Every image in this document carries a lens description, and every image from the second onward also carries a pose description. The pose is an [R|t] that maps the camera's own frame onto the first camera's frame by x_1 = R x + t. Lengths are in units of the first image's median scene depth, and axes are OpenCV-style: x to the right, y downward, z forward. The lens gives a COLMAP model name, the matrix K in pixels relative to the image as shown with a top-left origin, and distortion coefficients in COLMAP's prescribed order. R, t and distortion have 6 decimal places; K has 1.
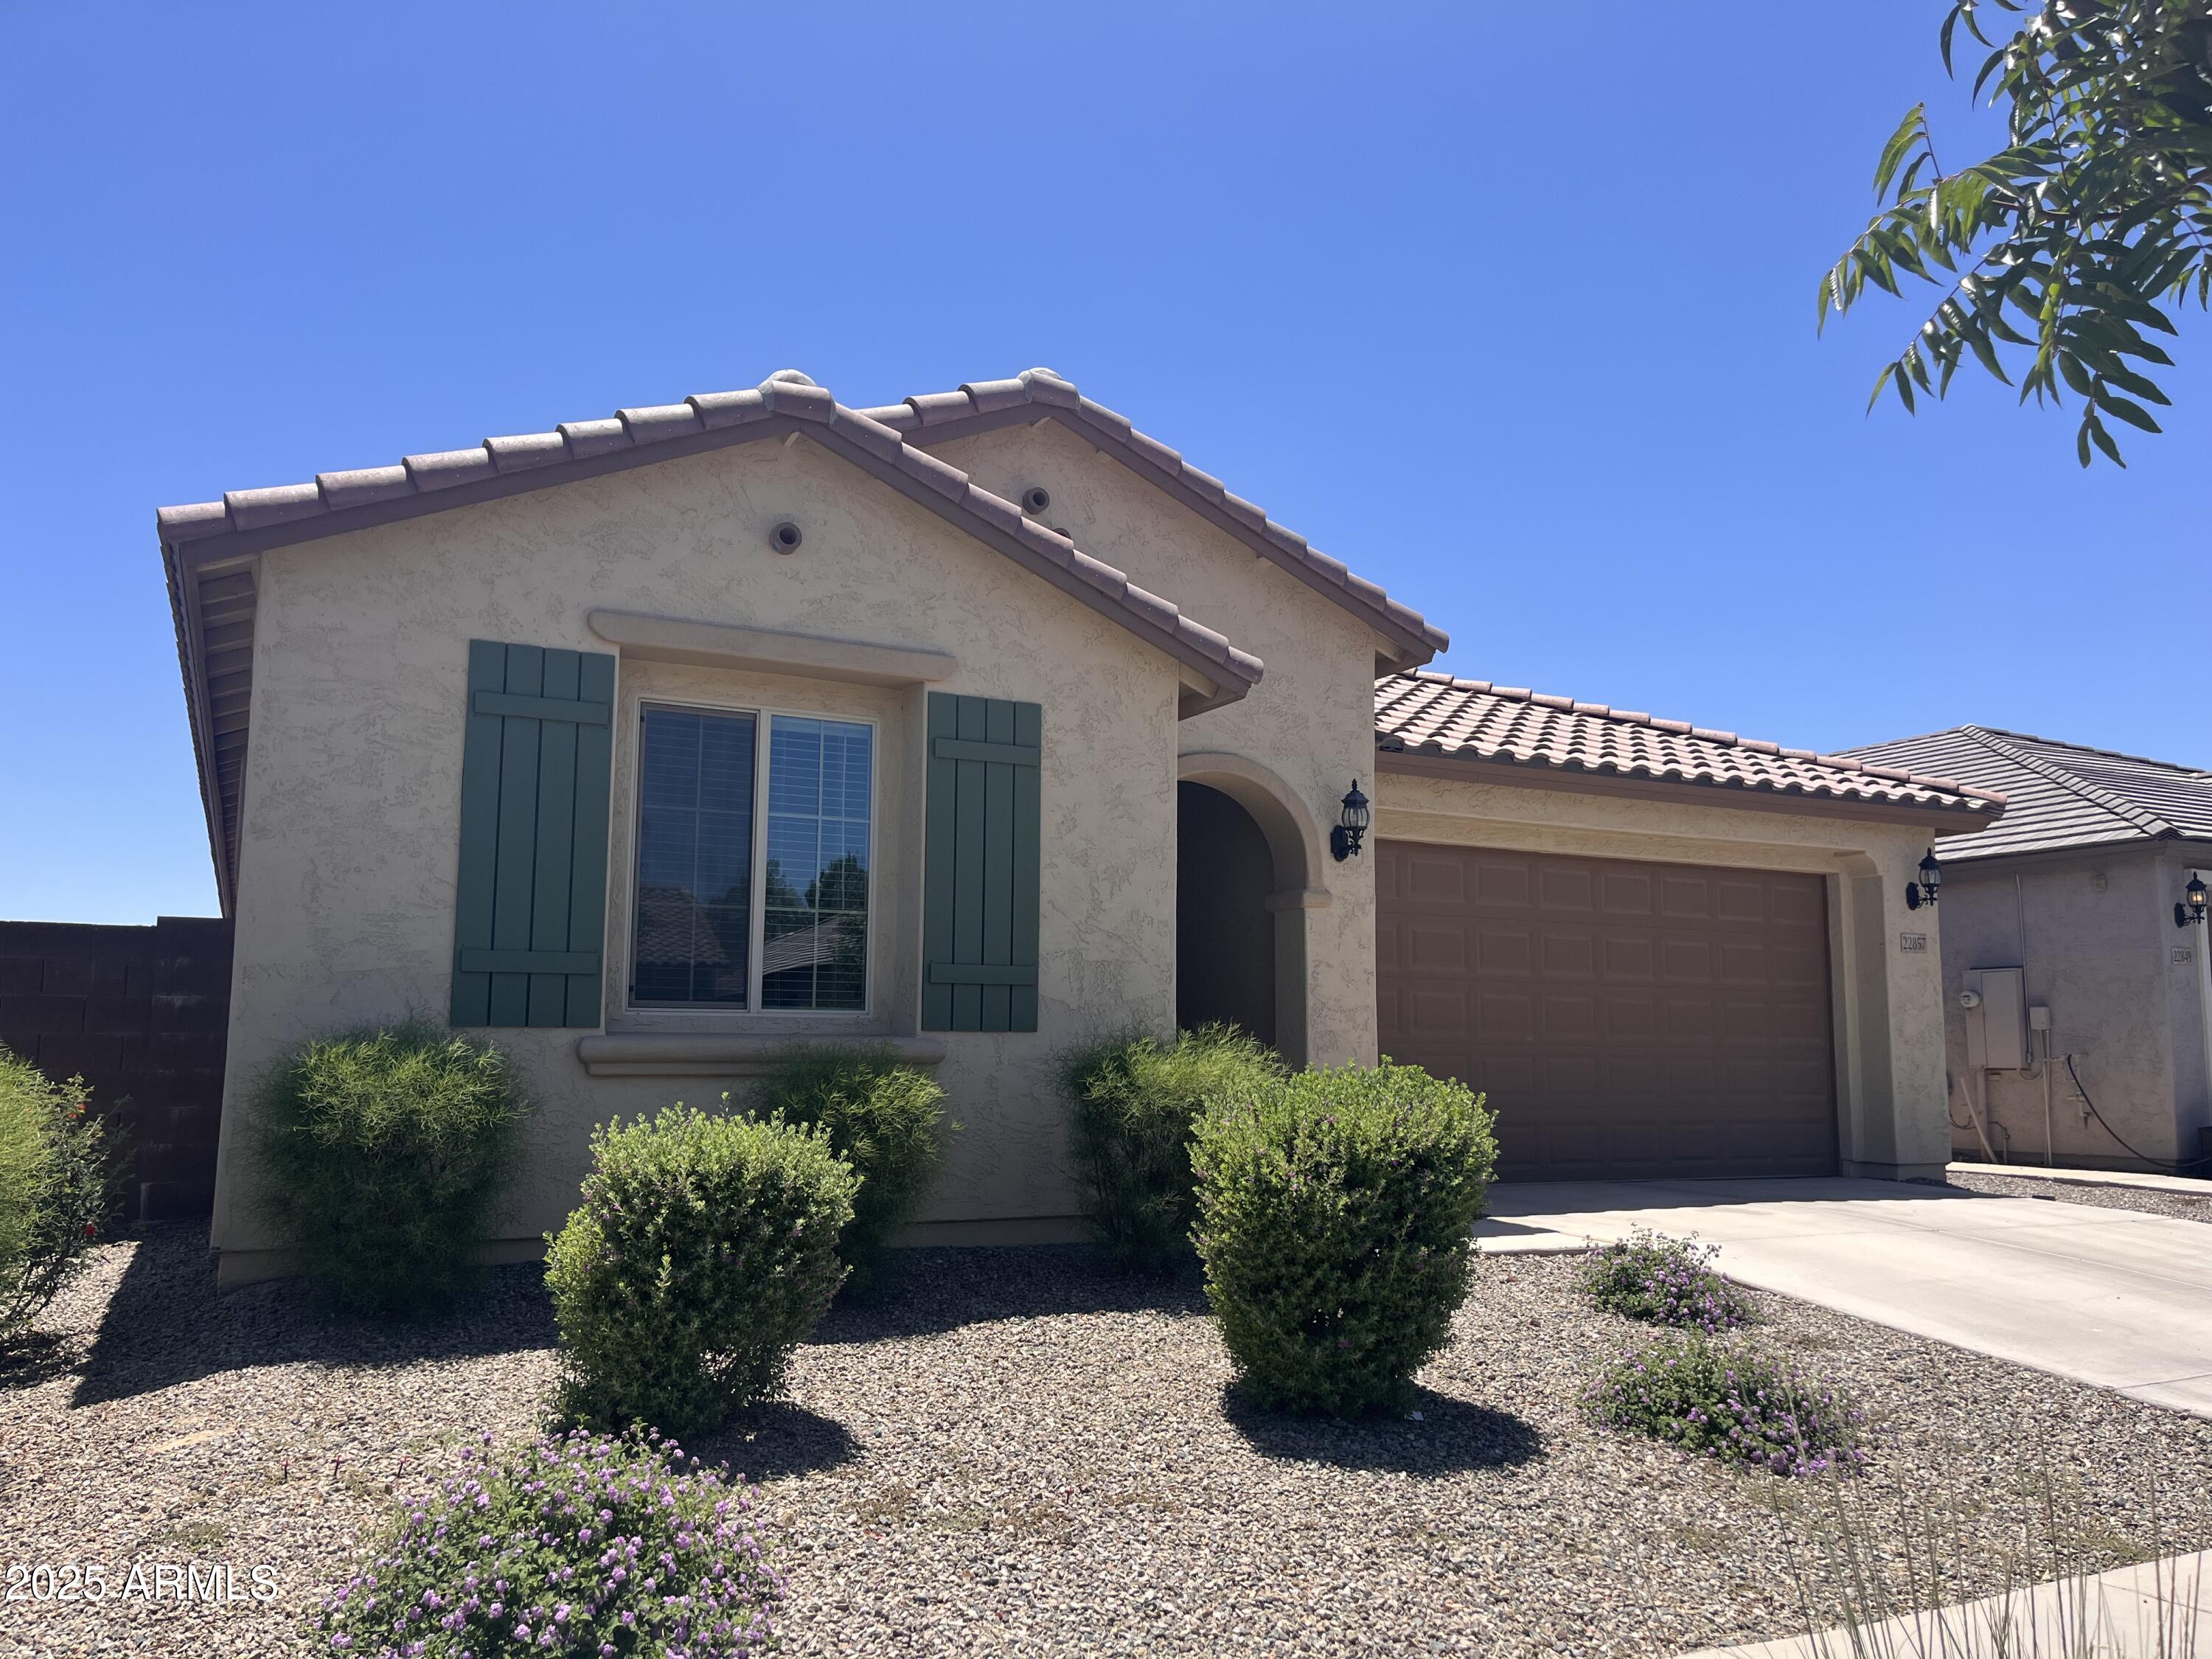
lens RADIAL K [[1706.2, 0, 1111.9], [0, 1706.2, 810.6], [0, 0, 1]] dist [0.070873, -0.000292]
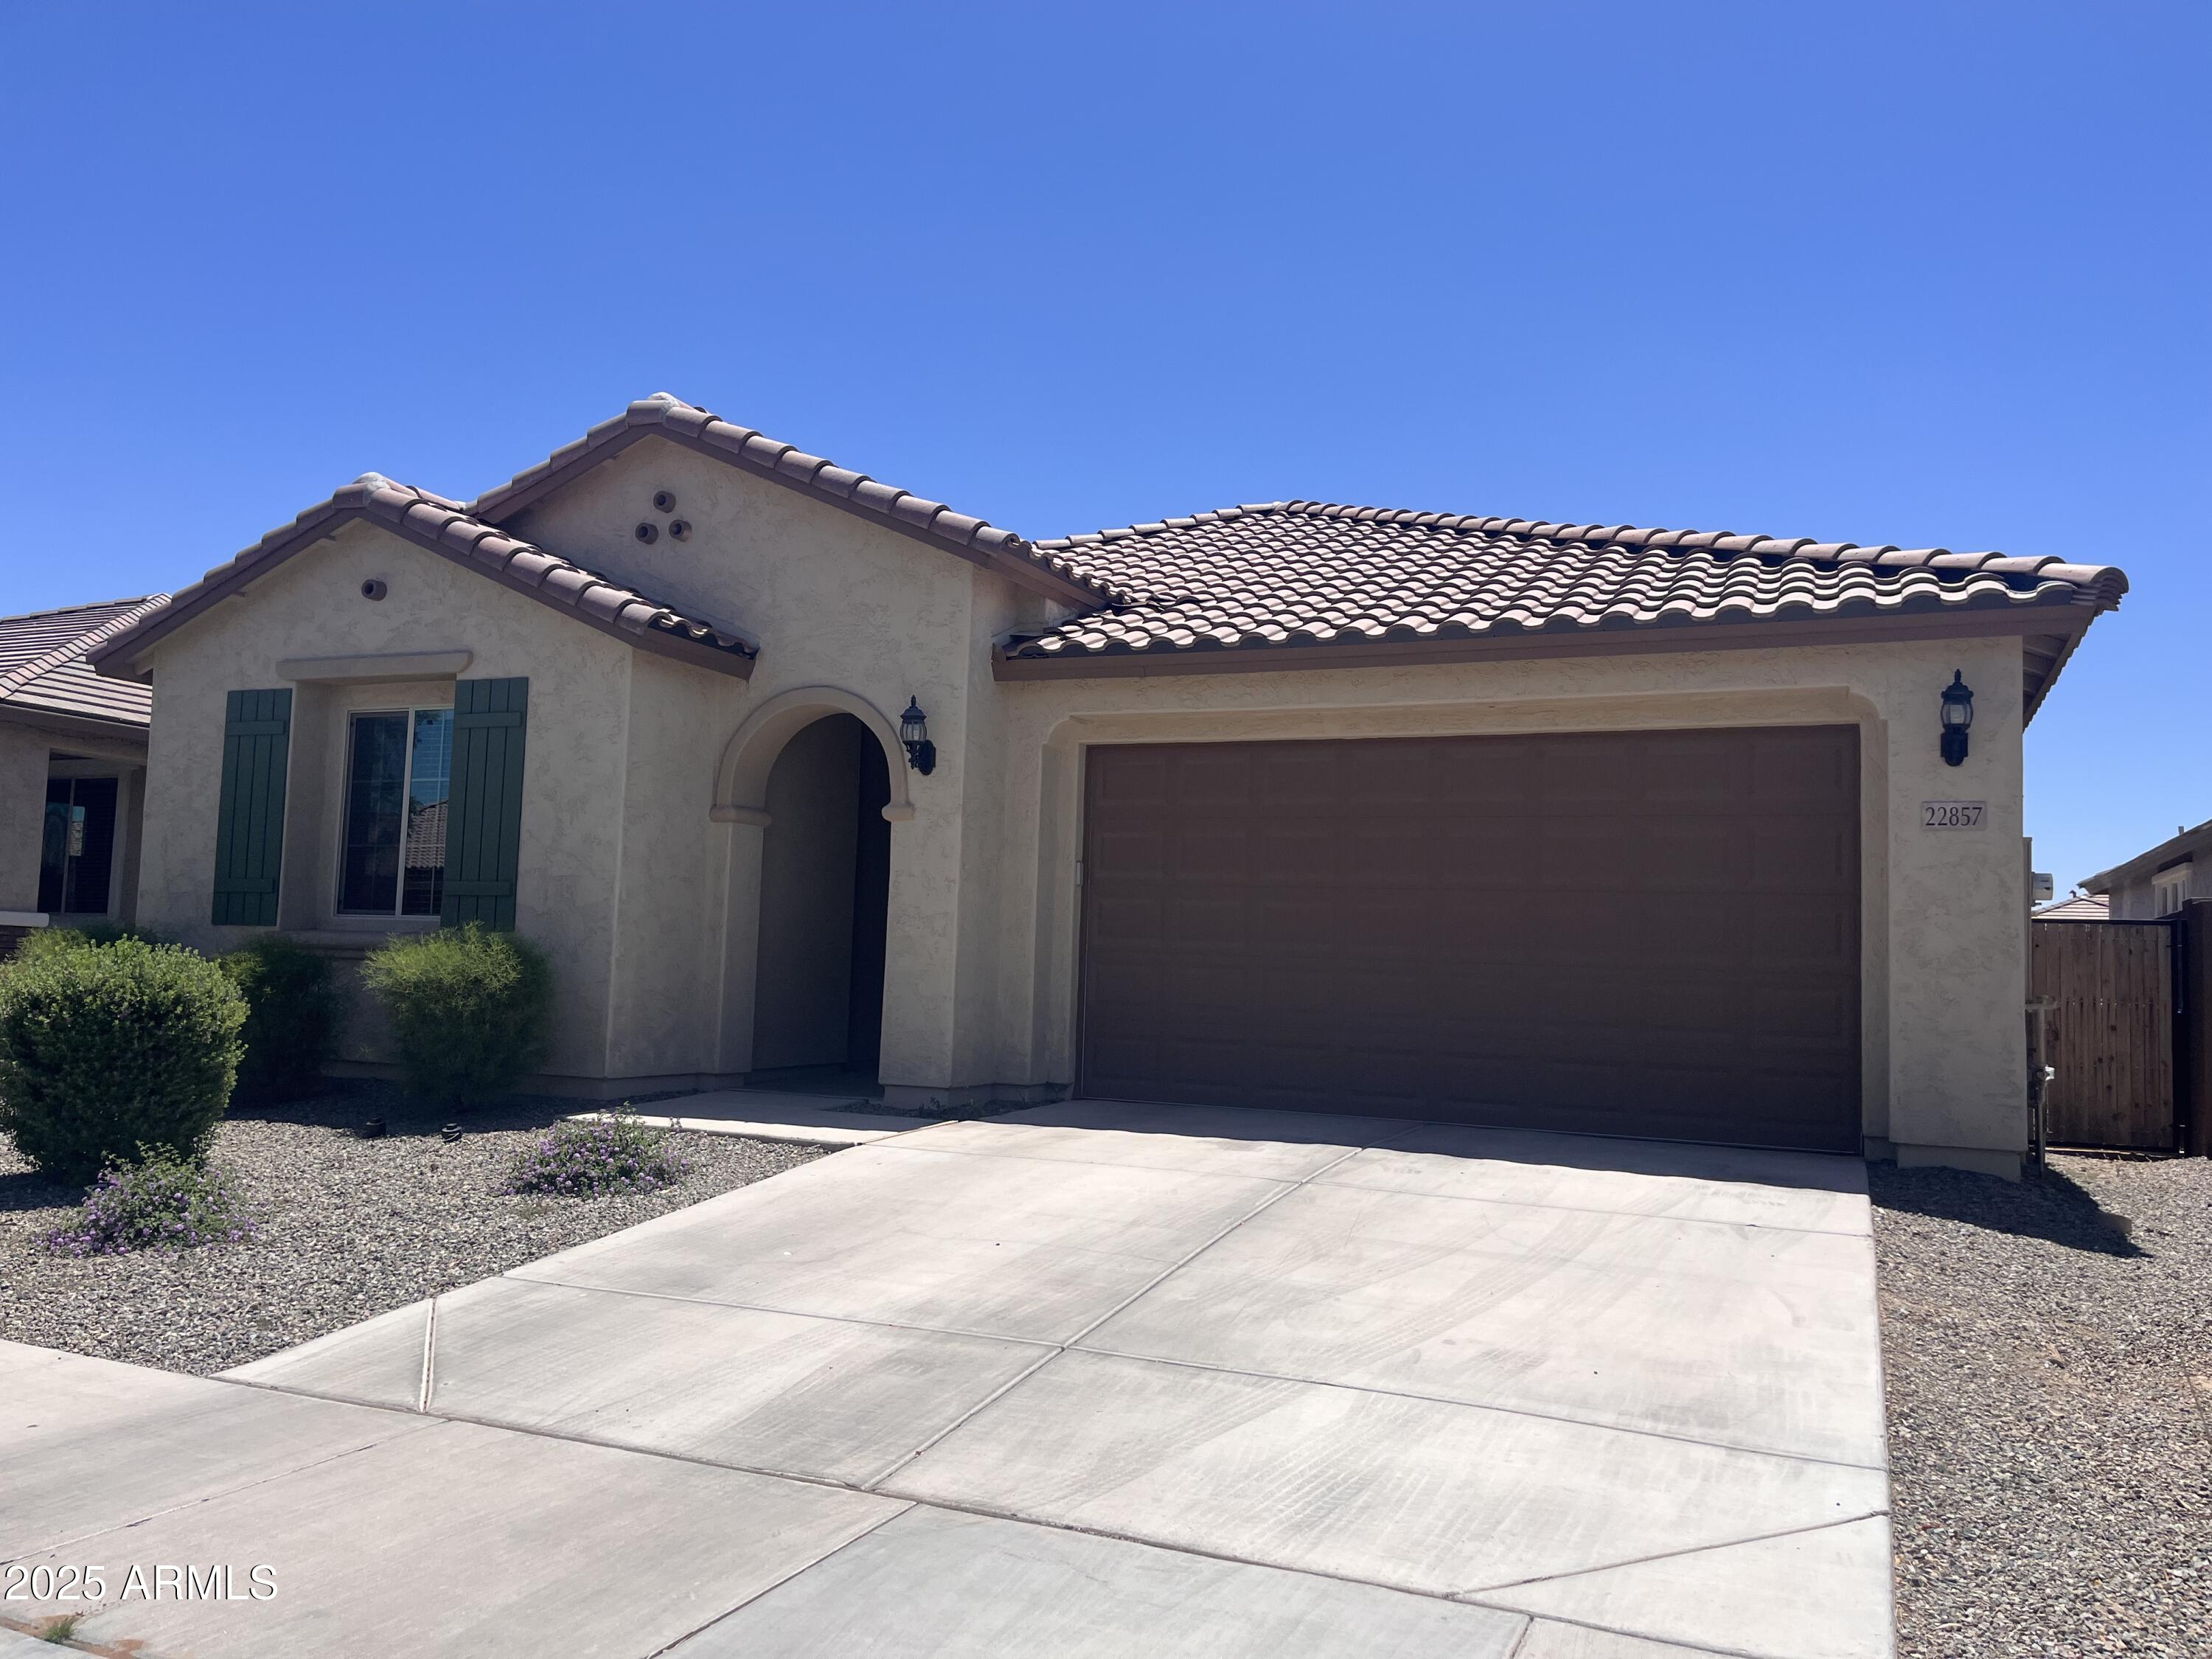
lens RADIAL K [[1626.4, 0, 1109.1], [0, 1626.4, 839.5], [0, 0, 1]] dist [0.034869, 0.003034]
pose [[0.622477, -0.047832, -0.781175, 1.184662], [0.080643, 0.996738, 0.003229, 0.090639], [0.778472, -0.065006, 0.624304, 0.566923]]
